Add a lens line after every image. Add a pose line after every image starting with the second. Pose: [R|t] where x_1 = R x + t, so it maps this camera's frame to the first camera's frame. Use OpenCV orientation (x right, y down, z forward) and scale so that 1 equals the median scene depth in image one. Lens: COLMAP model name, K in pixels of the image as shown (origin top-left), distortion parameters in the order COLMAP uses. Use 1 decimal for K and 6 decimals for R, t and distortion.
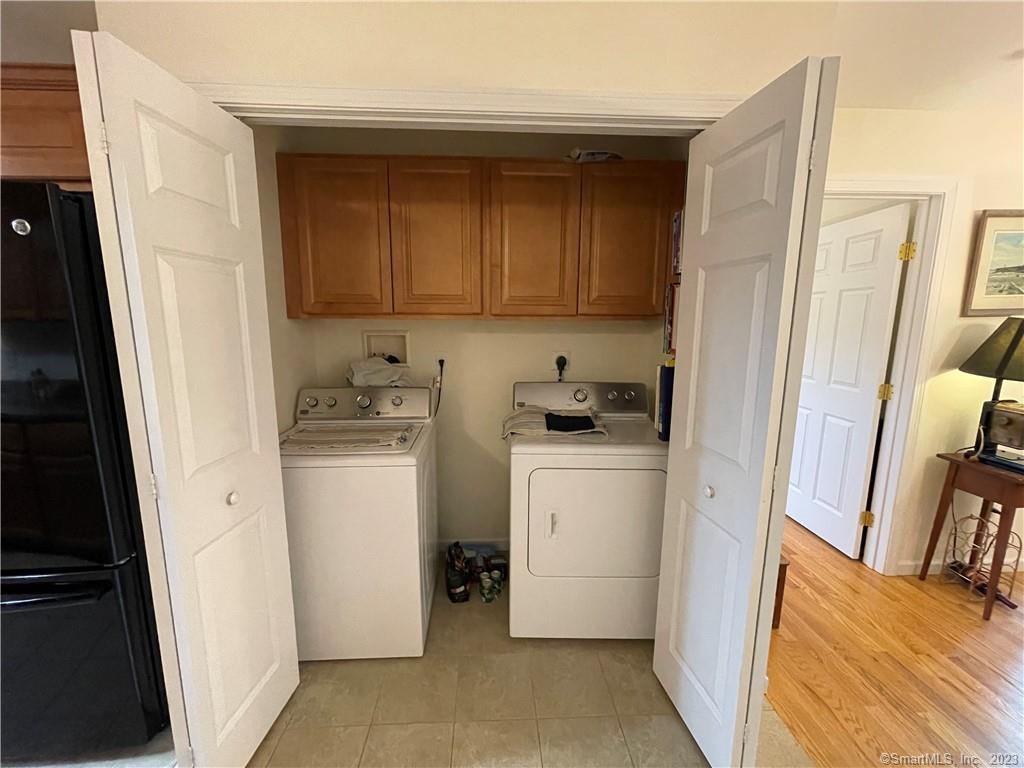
lens RADIAL K [[410.1, 0, 509.7], [0, 410.1, 385.9], [0, 0, 1]] dist [-0.002524, -0.000822]
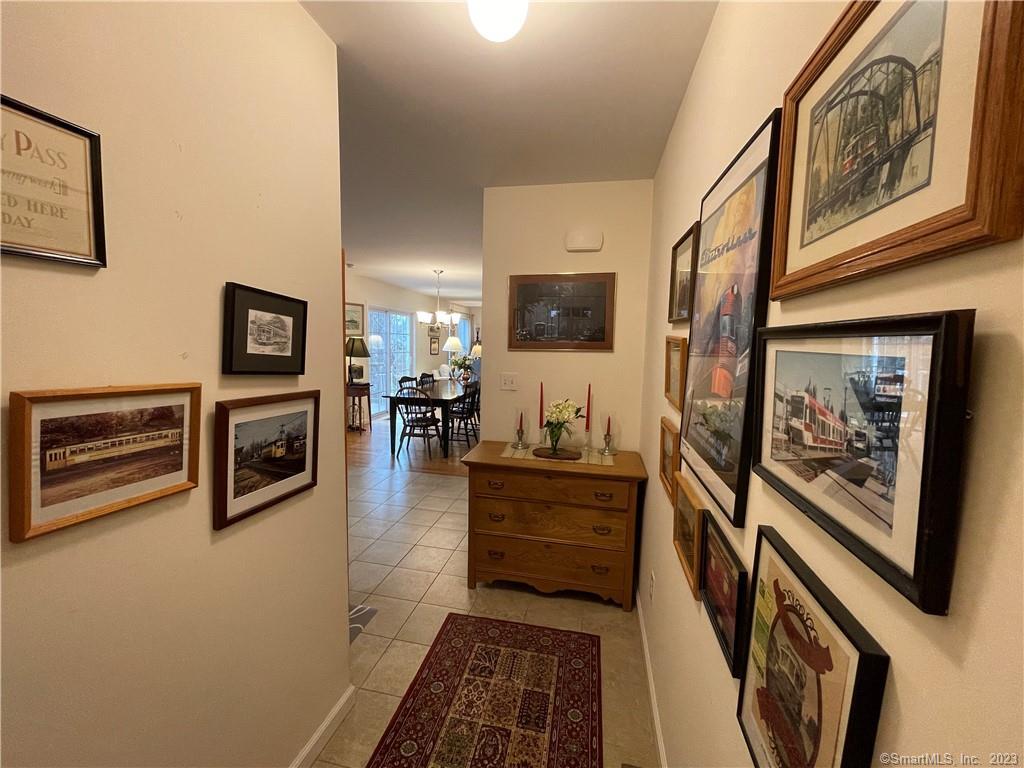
lens RADIAL K [[410.1, 0, 518.8], [0, 410.1, 388.1], [0, 0, 1]] dist [-0.002524, -0.000822]
pose [[0.230845, -0.107265, 0.967060, -1.402307], [0.133614, 0.987984, 0.077691, 0.131494], [-0.963773, 0.111278, 0.242403, -0.873363]]
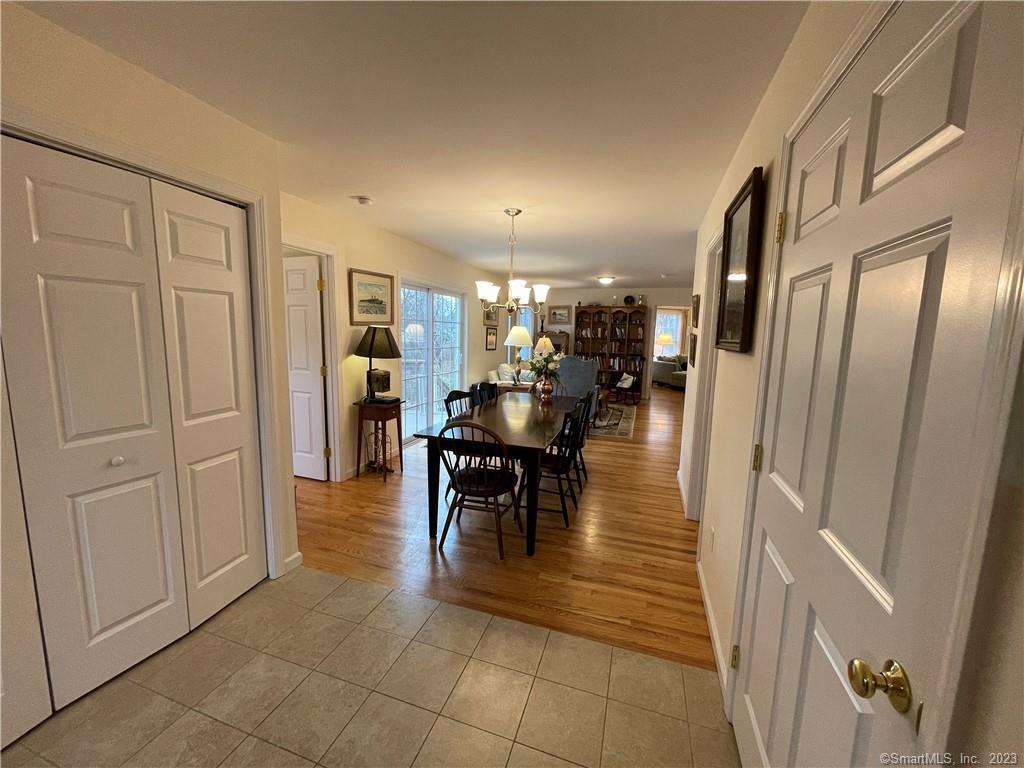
lens RADIAL K [[410.1, 0, 504.7], [0, 410.1, 382.5], [0, 0, 1]] dist [-0.002524, -0.000822]
pose [[0.364802, -0.111062, 0.924438, -0.346229], [0.130200, 0.989190, 0.067462, 0.045478], [-0.921937, 0.095752, 0.375319, -0.281171]]
